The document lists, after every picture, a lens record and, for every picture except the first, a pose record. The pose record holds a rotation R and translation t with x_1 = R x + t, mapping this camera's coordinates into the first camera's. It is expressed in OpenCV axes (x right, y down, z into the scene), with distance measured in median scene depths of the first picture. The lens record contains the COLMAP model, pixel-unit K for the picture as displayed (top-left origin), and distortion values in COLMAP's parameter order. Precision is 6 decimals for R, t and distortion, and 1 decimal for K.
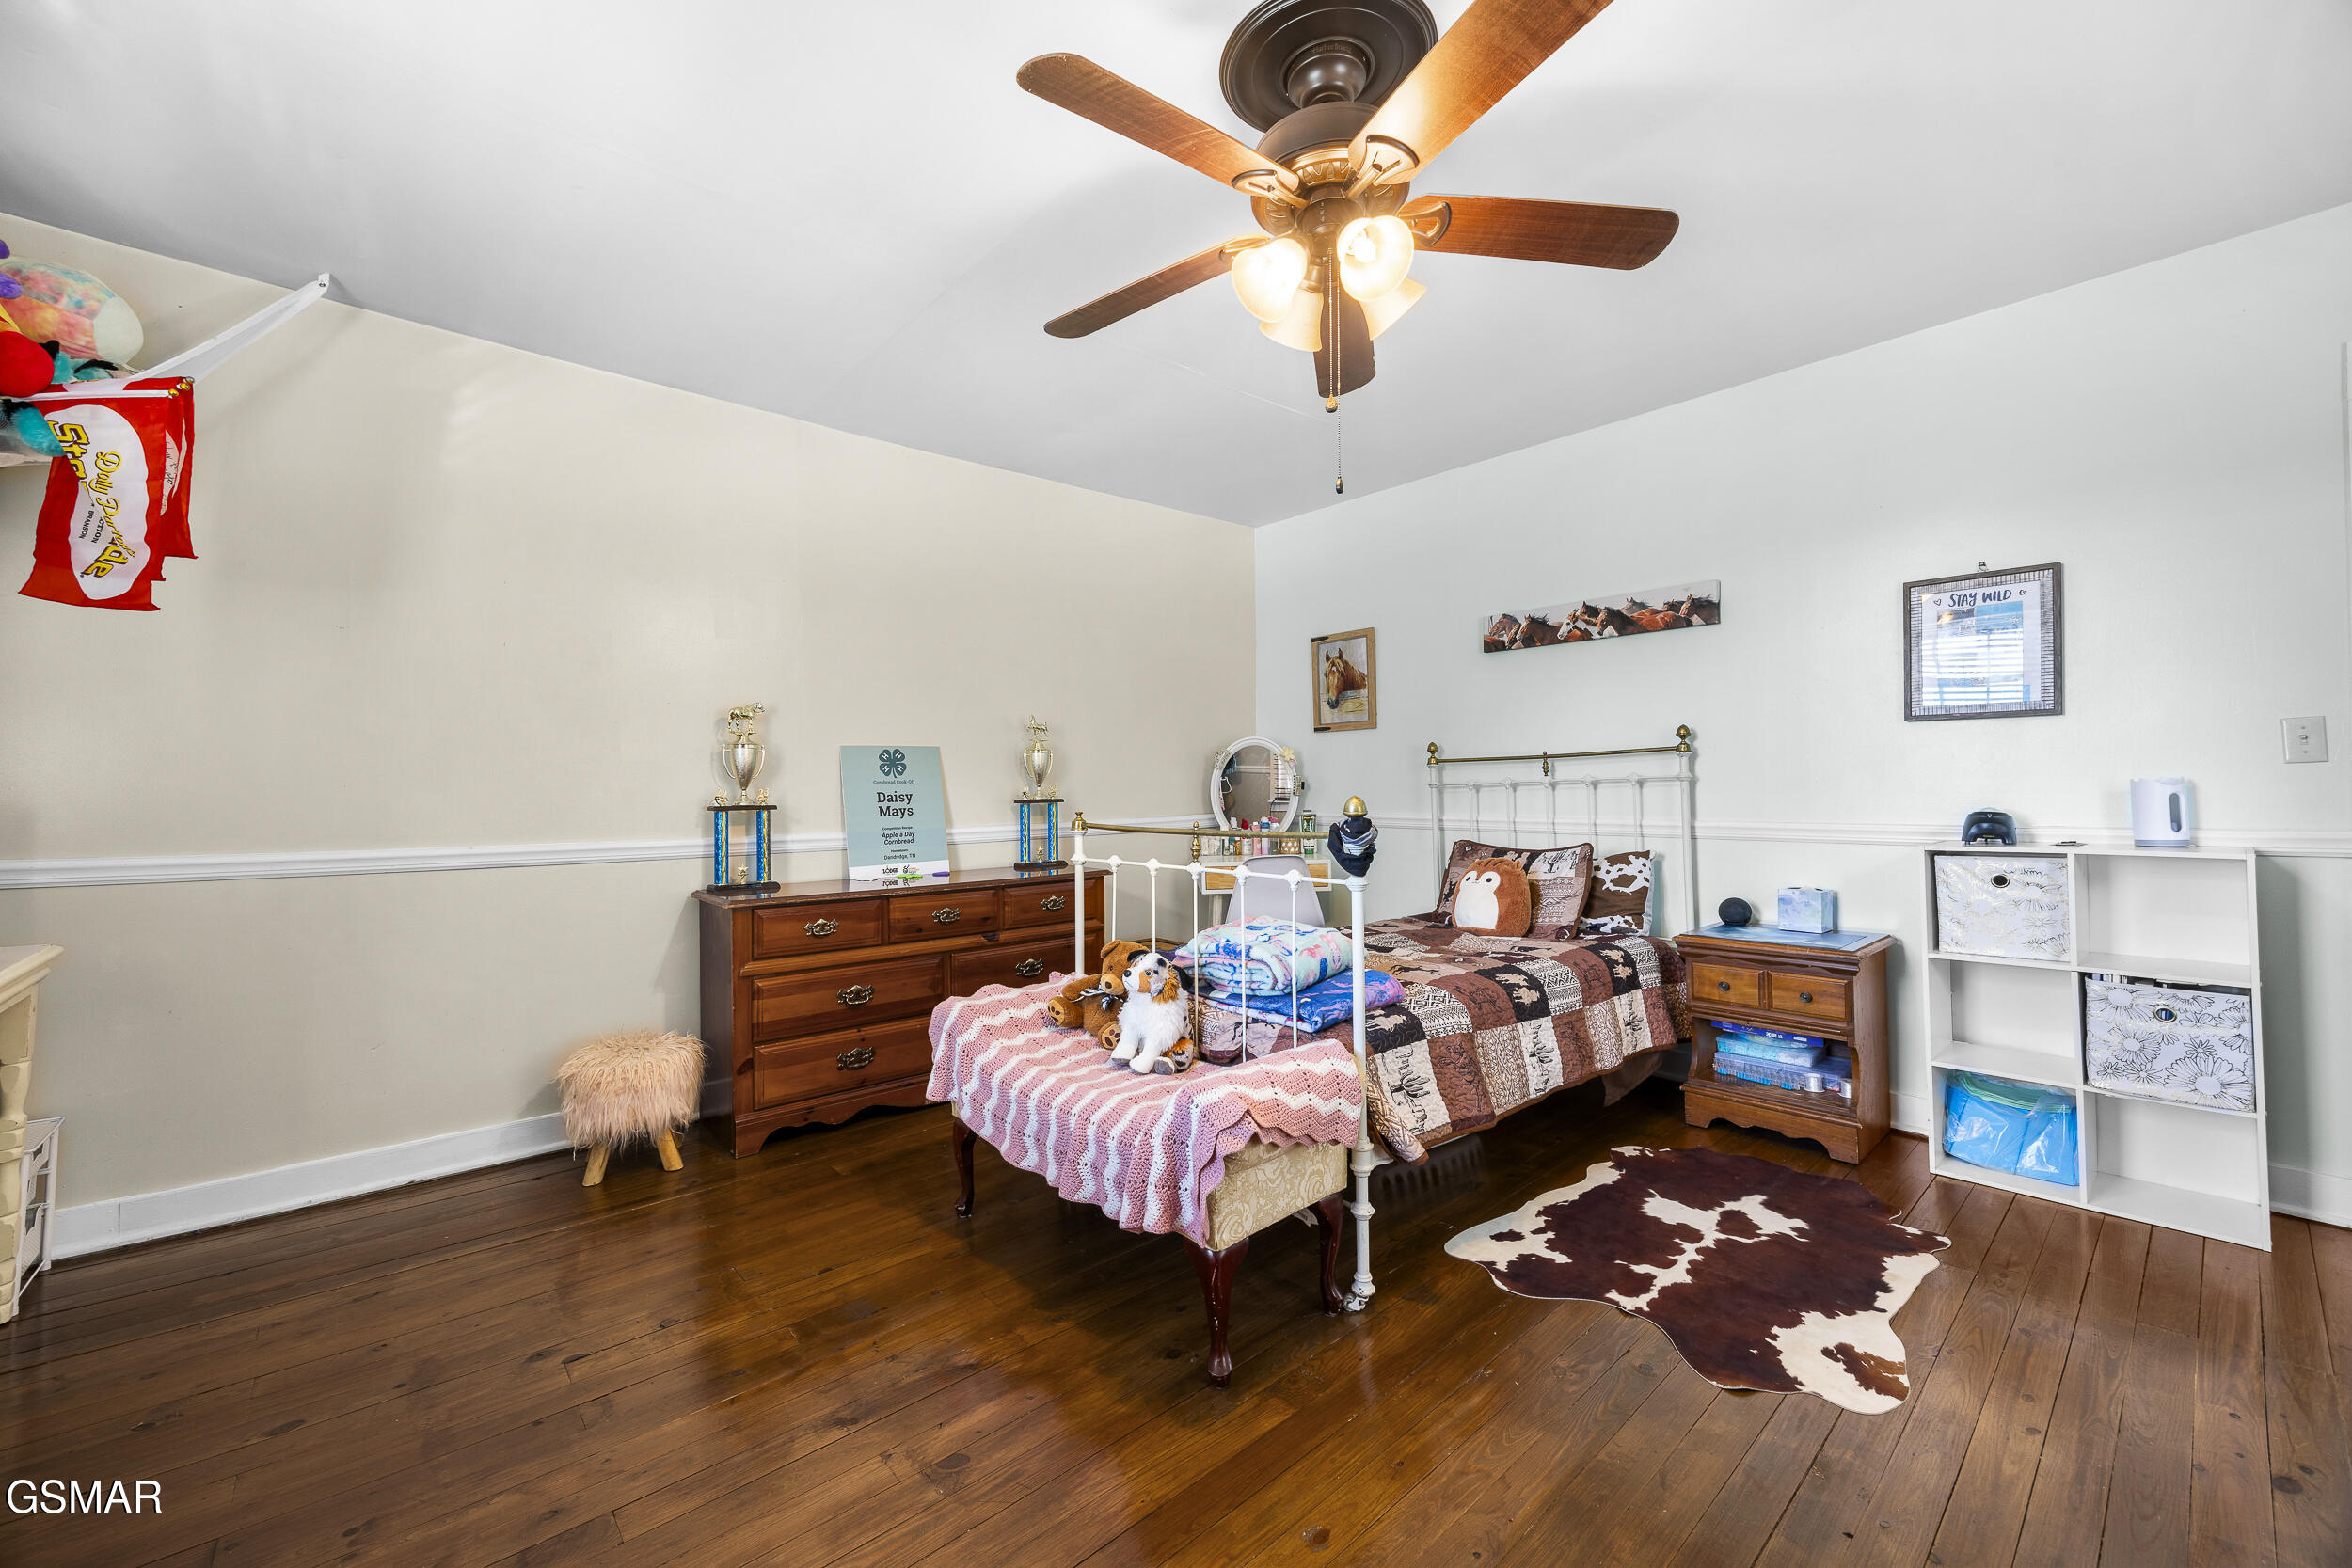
lens RADIAL K [[907.1, 0, 1164.2], [0, 907.1, 786.7], [0, 0, 1]] dist [0.000200, 0.000110]
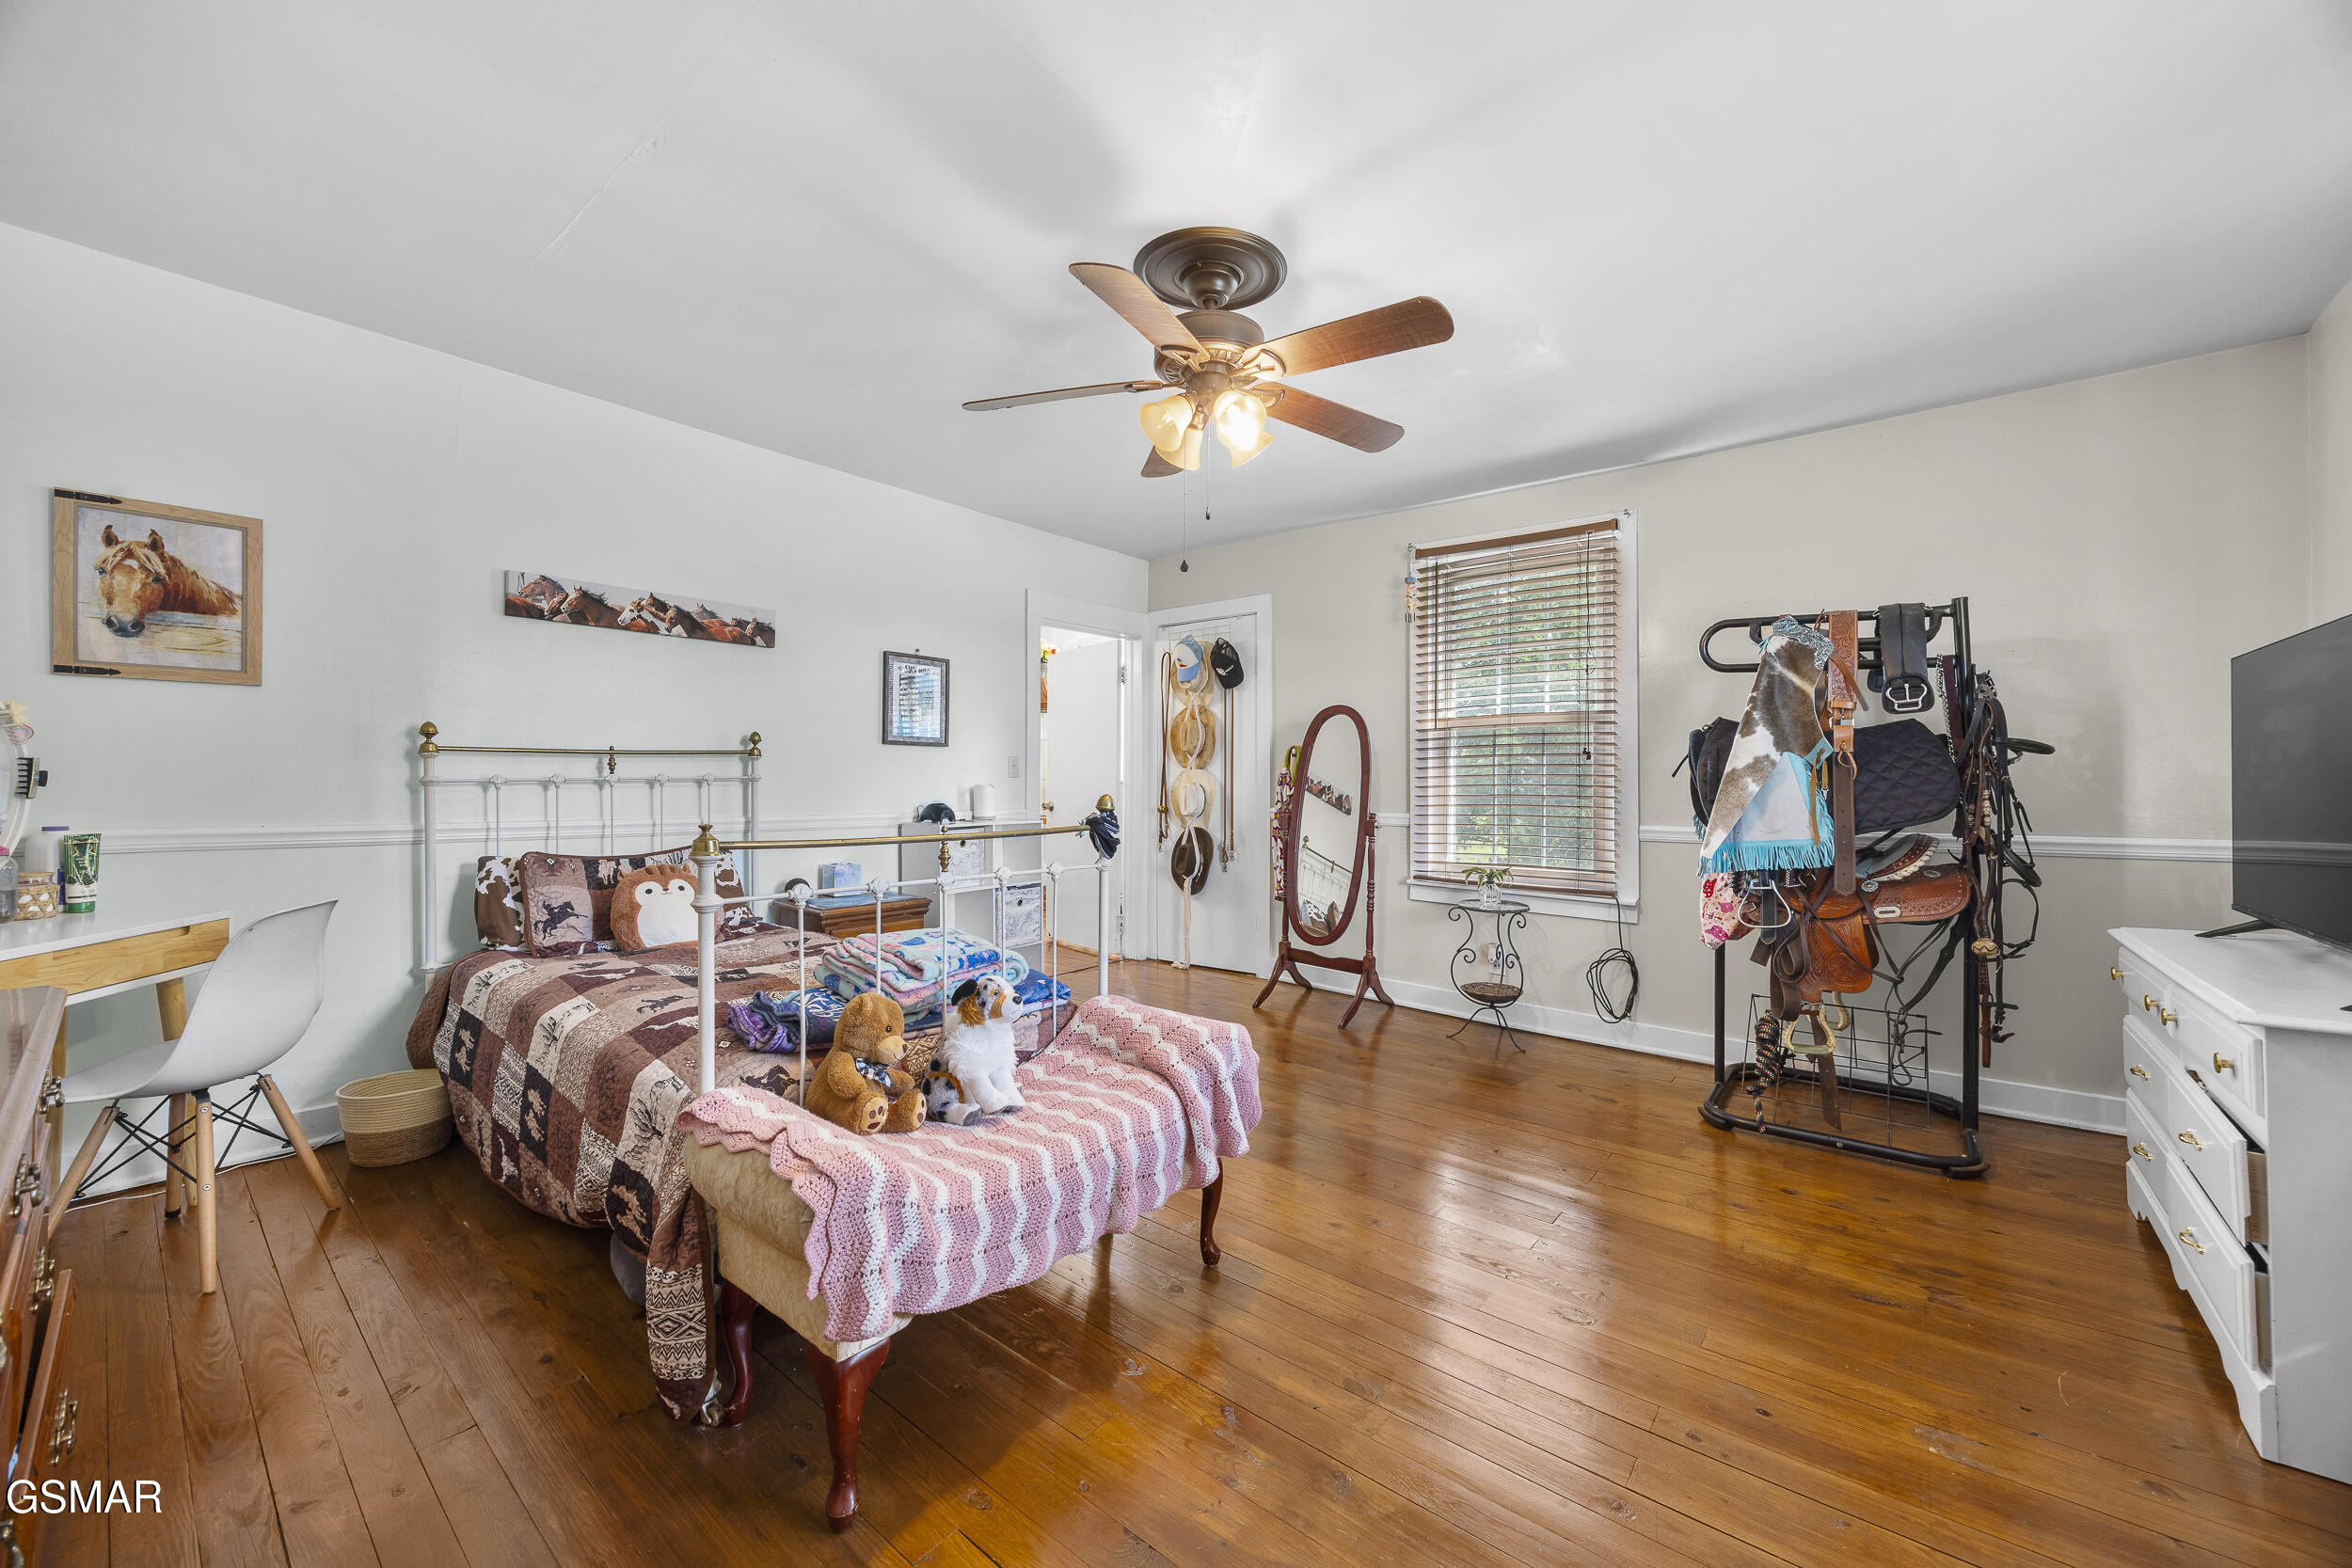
lens RADIAL K [[907.1, 0, 1161.4], [0, 907.1, 778.5], [0, 0, 1]] dist [0.000200, 0.000110]
pose [[-0.160598, 0.016653, 0.986879, -0.563187], [-0.002055, 0.999850, -0.017206, 0.007435], [-0.987018, -0.004791, -0.160540, 0.619480]]
